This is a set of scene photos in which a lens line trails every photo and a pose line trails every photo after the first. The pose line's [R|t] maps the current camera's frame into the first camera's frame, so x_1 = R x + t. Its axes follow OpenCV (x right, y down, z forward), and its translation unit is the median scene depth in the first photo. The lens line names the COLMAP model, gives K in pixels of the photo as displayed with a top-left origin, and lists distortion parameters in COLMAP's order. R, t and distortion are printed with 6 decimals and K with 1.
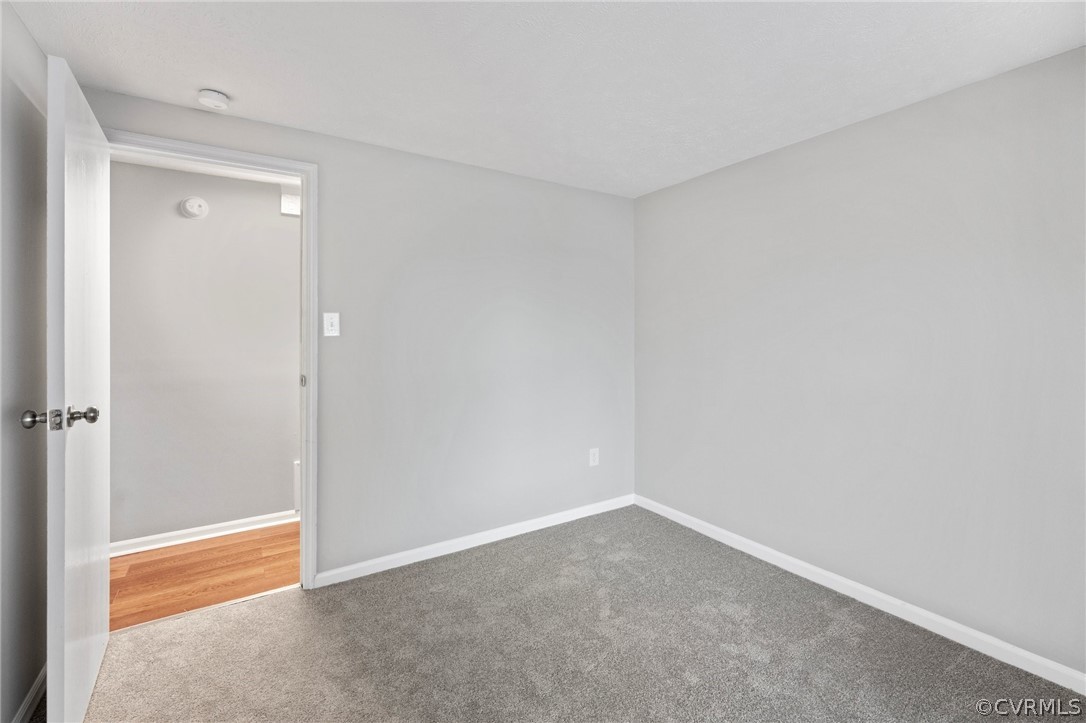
lens RADIAL K [[464.8, 0, 542.1], [0, 464.8, 345.6], [0, 0, 1]] dist [-0.001704, -0.000405]
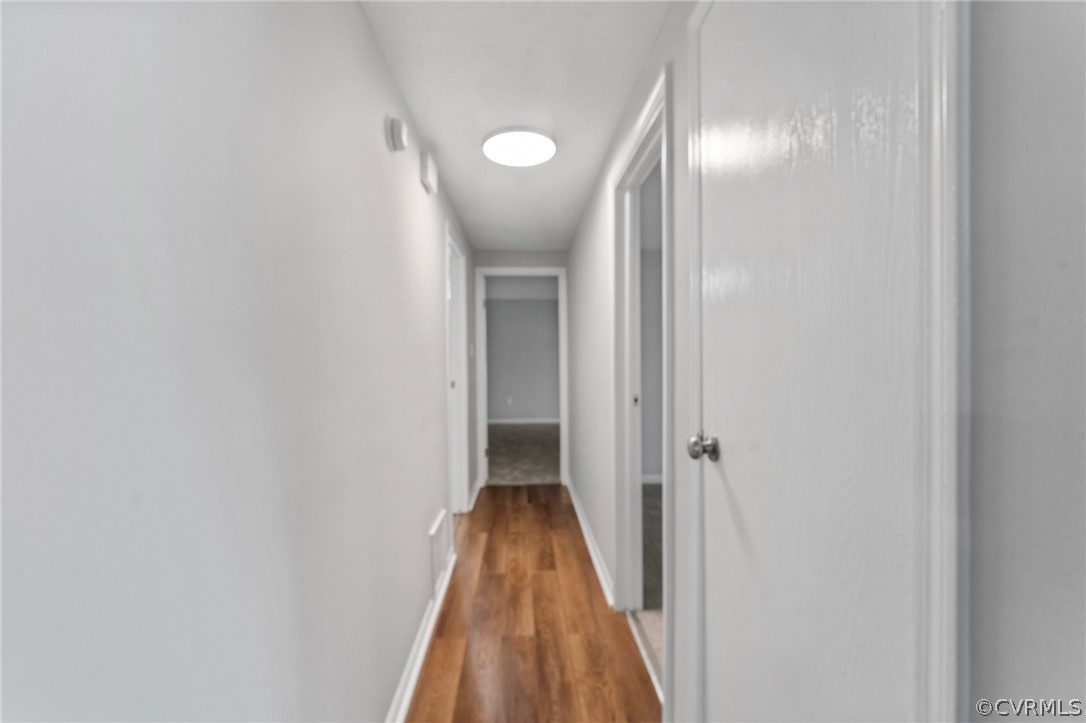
lens RADIAL K [[466.3, 0, 545.3], [0, 466.3, 340.9], [0, 0, 1]] dist [-0.001225, -0.000258]
pose [[0.484515, 0.028386, 0.874322, -1.498938], [0.003338, 0.999406, -0.034297, -0.016052], [-0.874777, 0.019536, 0.484132, 0.688024]]
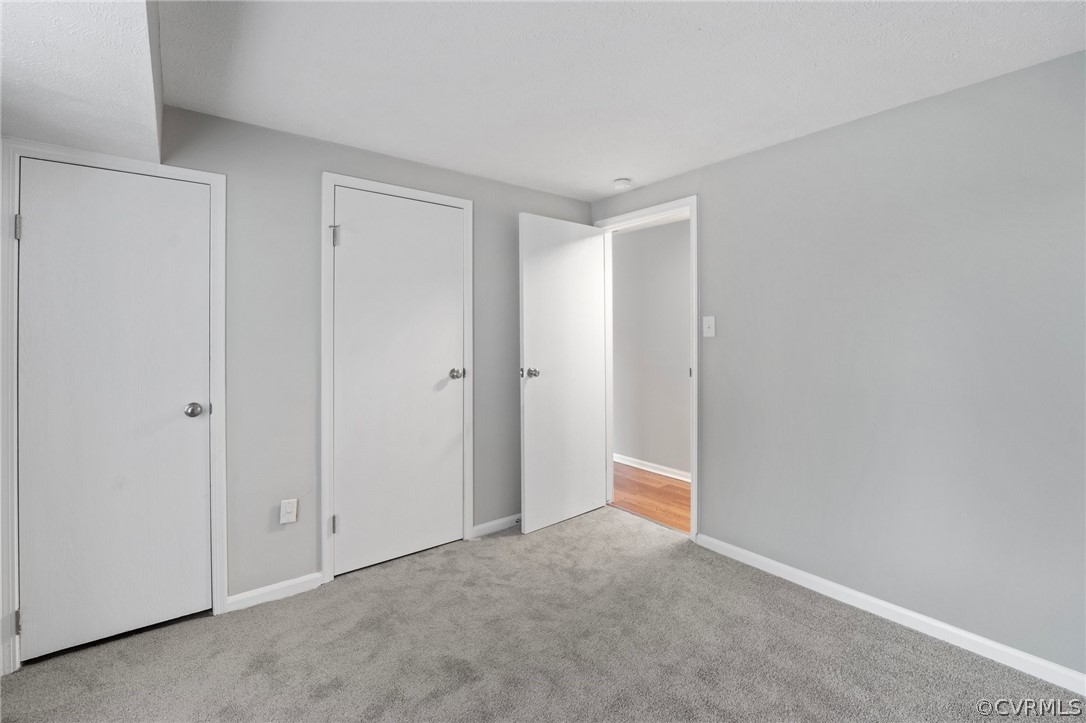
lens RADIAL K [[464.8, 0, 542.1], [0, 464.8, 345.6], [0, 0, 1]] dist [-0.001704, -0.000405]
pose [[0.110998, 0.026954, -0.993455, 0.662307], [-0.020161, 0.999488, 0.024865, -0.018769], [0.993616, 0.017269, 0.111484, 0.453366]]
